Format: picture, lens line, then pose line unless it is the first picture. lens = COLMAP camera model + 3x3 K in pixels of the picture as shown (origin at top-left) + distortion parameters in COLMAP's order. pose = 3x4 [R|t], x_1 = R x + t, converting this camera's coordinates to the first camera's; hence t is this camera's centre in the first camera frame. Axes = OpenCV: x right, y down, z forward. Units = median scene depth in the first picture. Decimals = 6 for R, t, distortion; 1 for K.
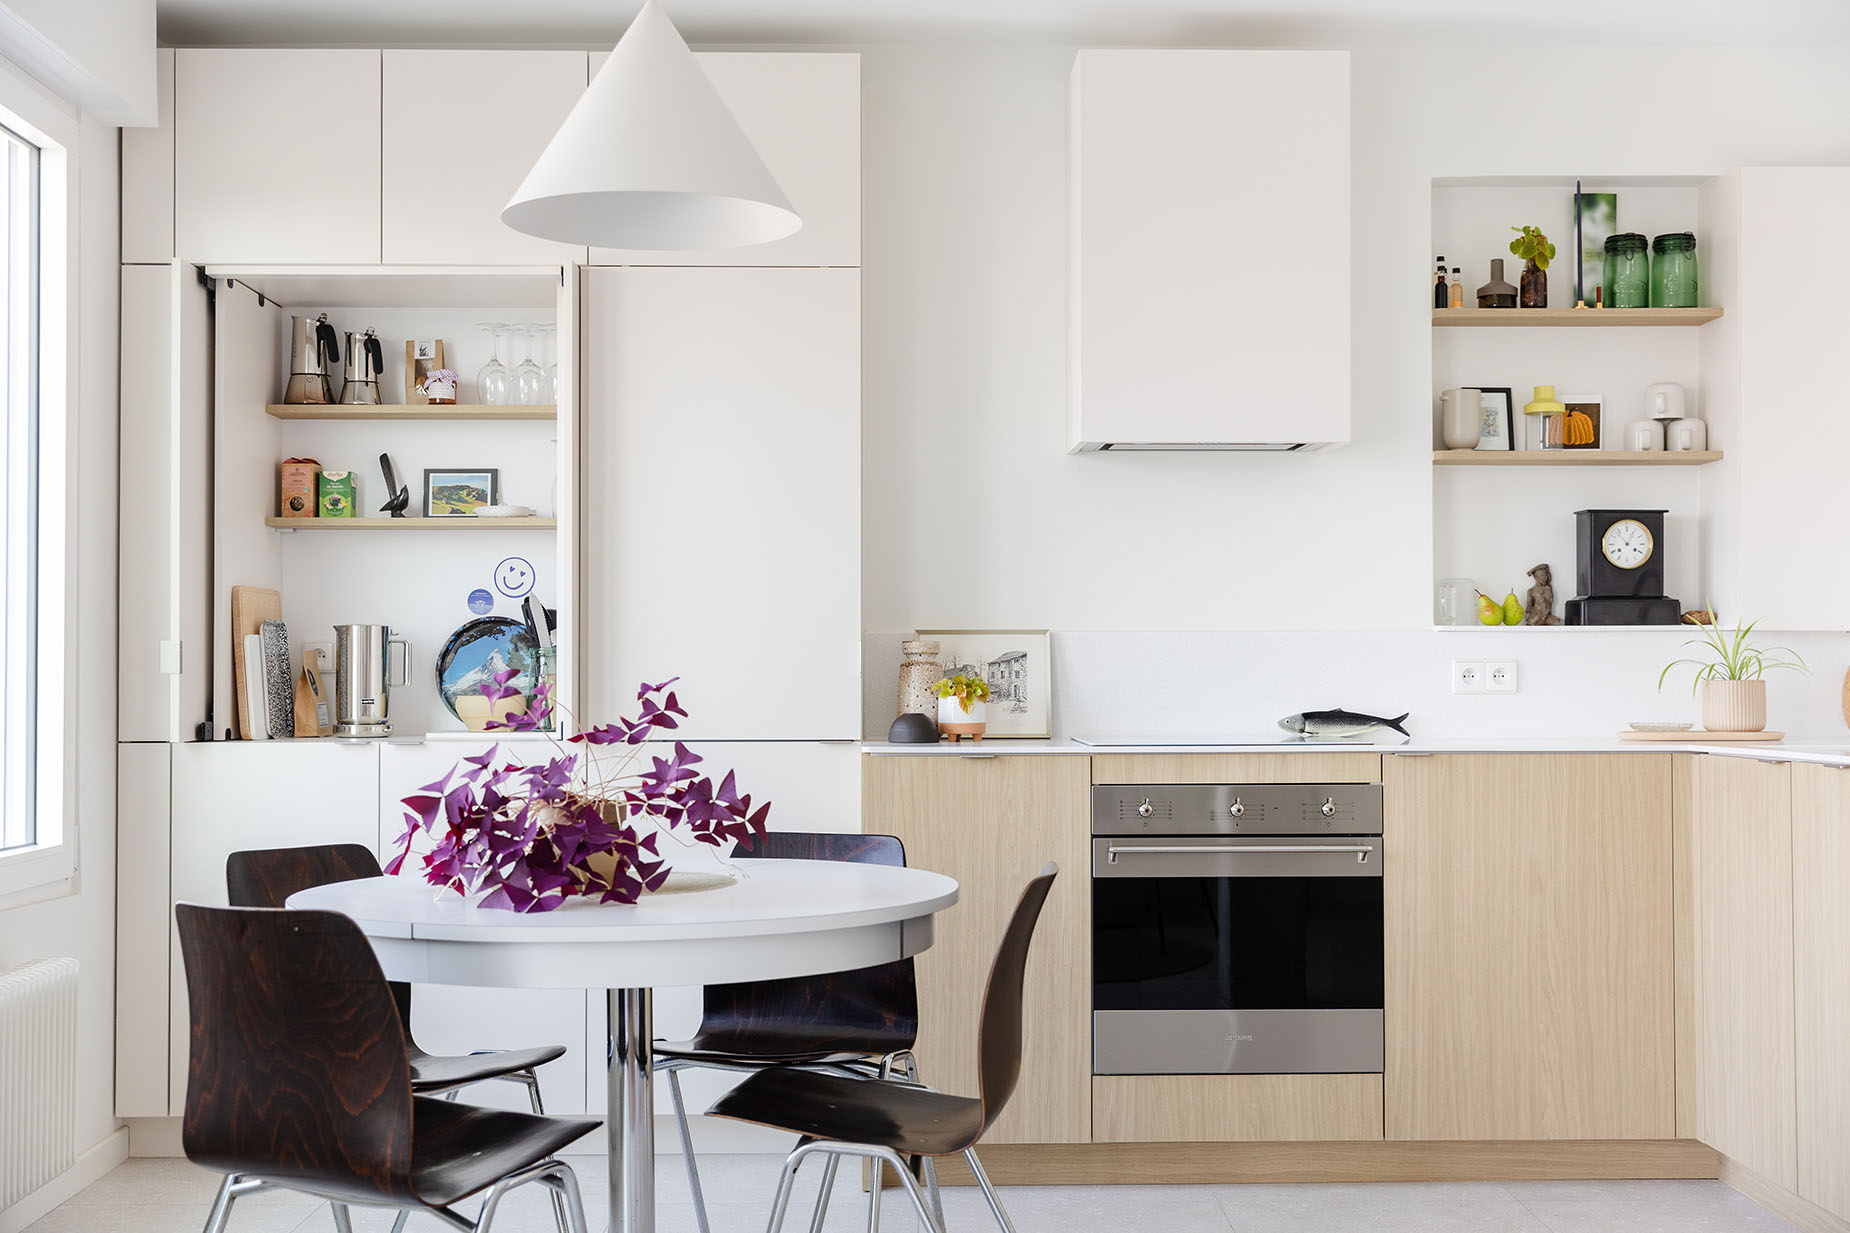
lens RADIAL K [[2296.9, 0, 929.4], [0, 2296.9, 608.6], [0, 0, 1]] dist [0.032876, 0.000000]
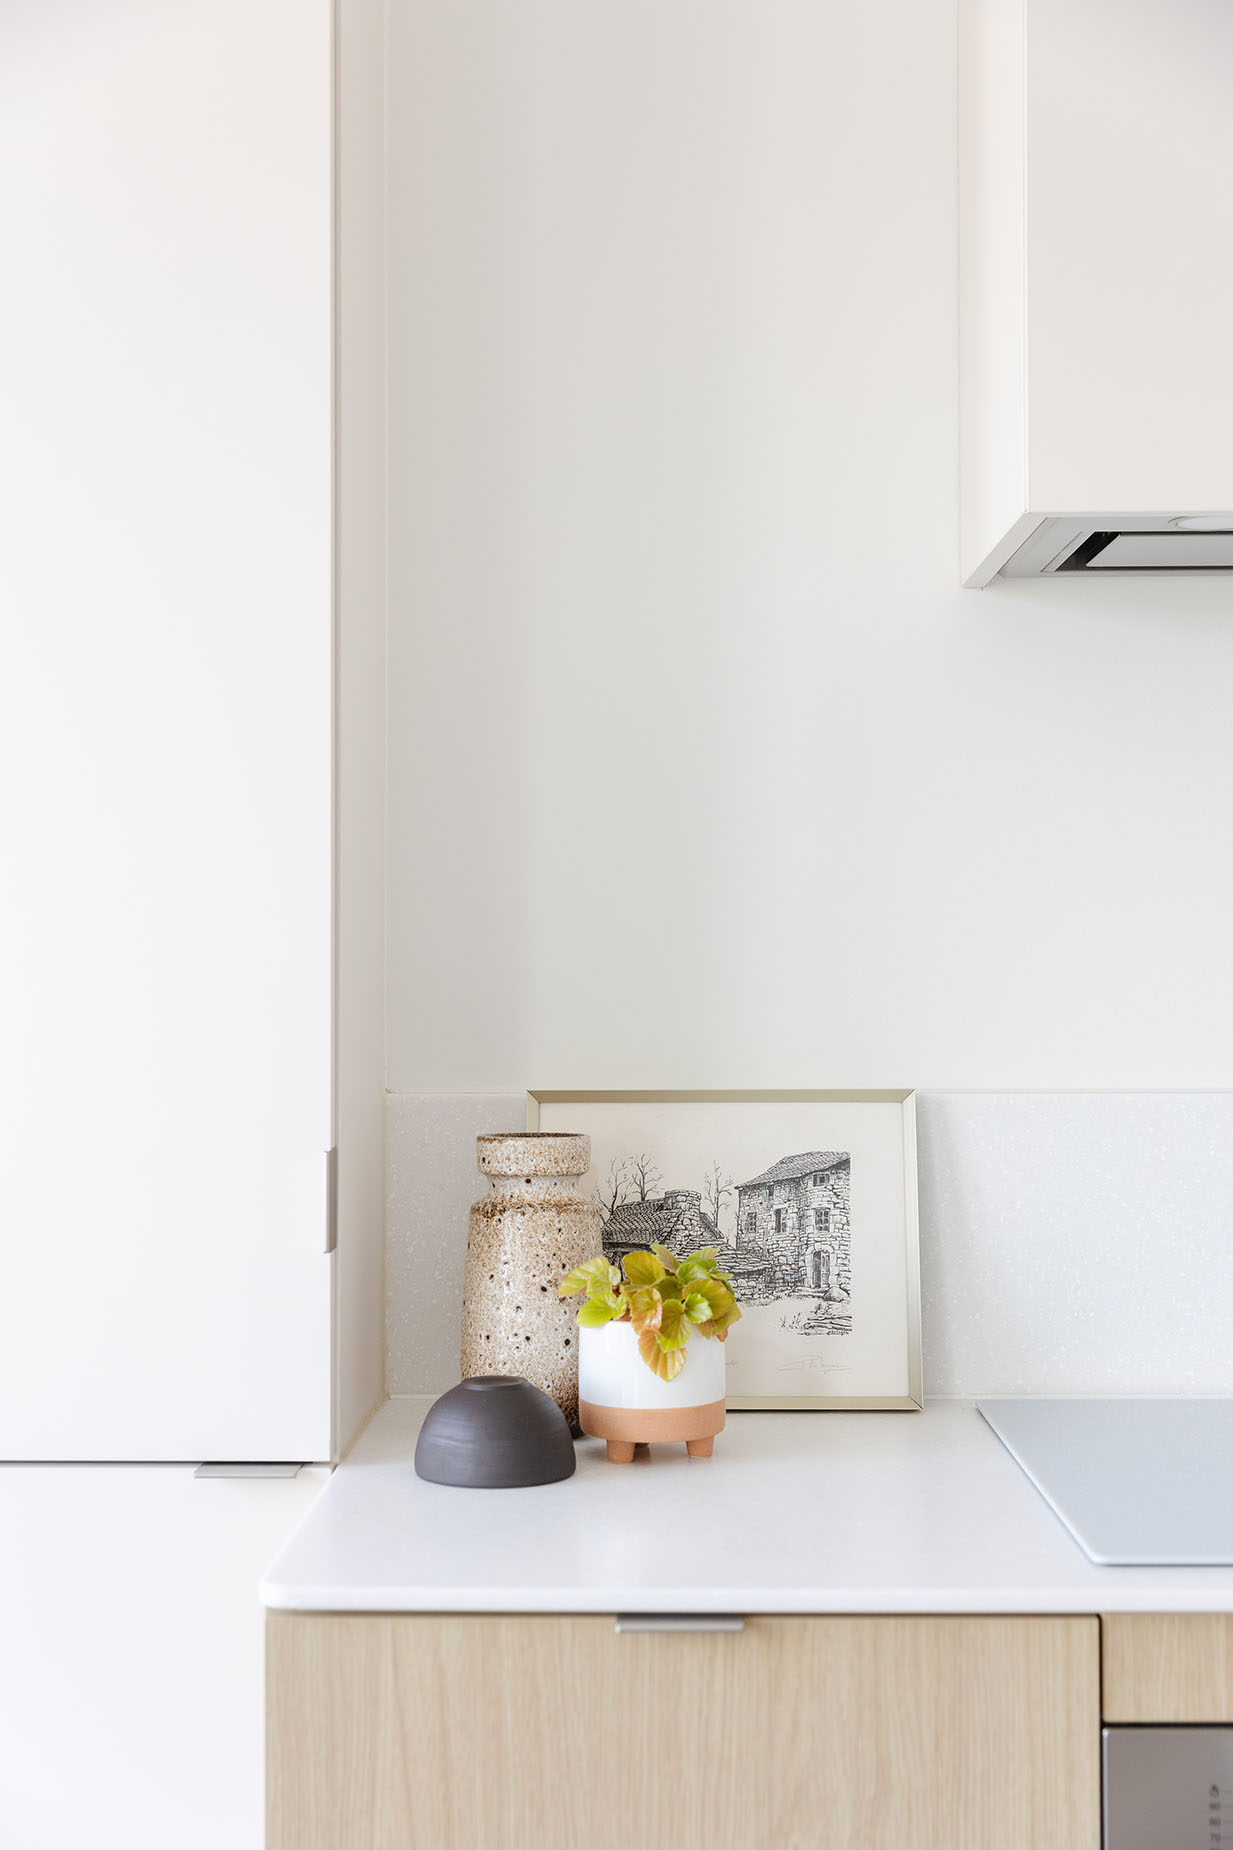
lens RADIAL K [[2384.6, 0, 616.0], [0, 2384.6, 926.7], [0, 0, 1]] dist [-0.021513, 0.000000]
pose [[0.999002, -0.006191, -0.044223, 0.023991], [0.006363, 0.999973, 0.003757, -0.017488], [0.044199, -0.004035, 0.999015, 0.657930]]
